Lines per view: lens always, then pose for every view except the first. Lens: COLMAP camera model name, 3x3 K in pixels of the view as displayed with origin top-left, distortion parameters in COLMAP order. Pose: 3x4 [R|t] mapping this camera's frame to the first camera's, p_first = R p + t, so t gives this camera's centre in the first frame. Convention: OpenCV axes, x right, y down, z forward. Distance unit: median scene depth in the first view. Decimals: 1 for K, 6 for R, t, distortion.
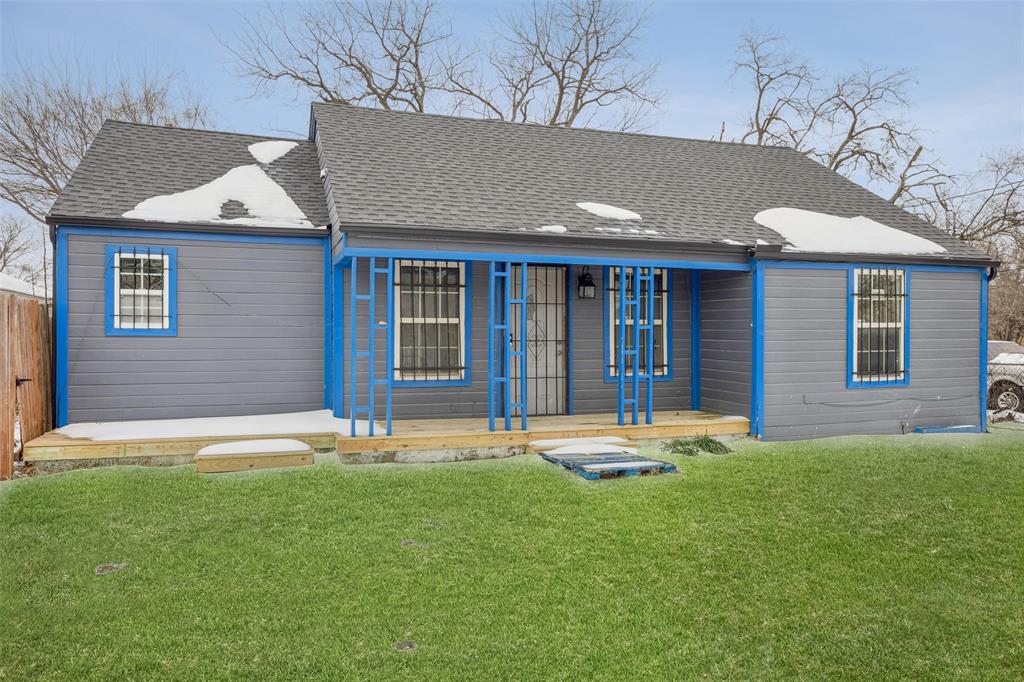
lens RADIAL K [[721.8, 0, 510.6], [0, 721.8, 339.1], [0, 0, 1]] dist [-0.003786, -0.003496]
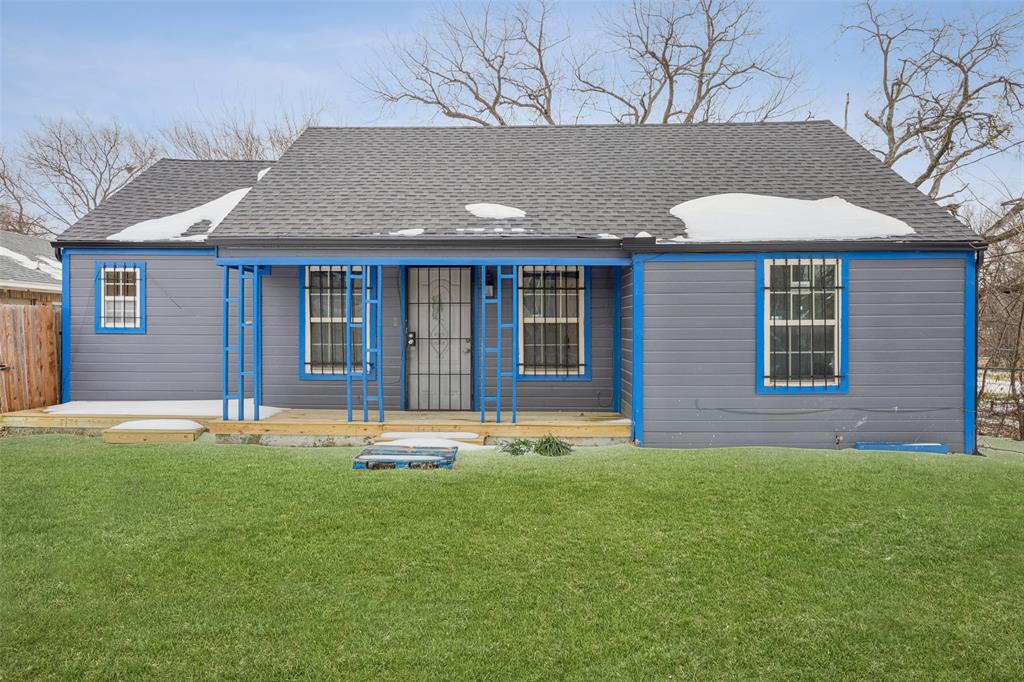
lens RADIAL K [[721.8, 0, 509.2], [0, 721.8, 341.7], [0, 0, 1]] dist [-0.003786, -0.003496]
pose [[0.935686, 0.005832, -0.352787, 0.496543], [-0.003910, 0.999973, 0.006160, -0.000259], [0.352813, -0.004385, 0.935683, 0.058606]]
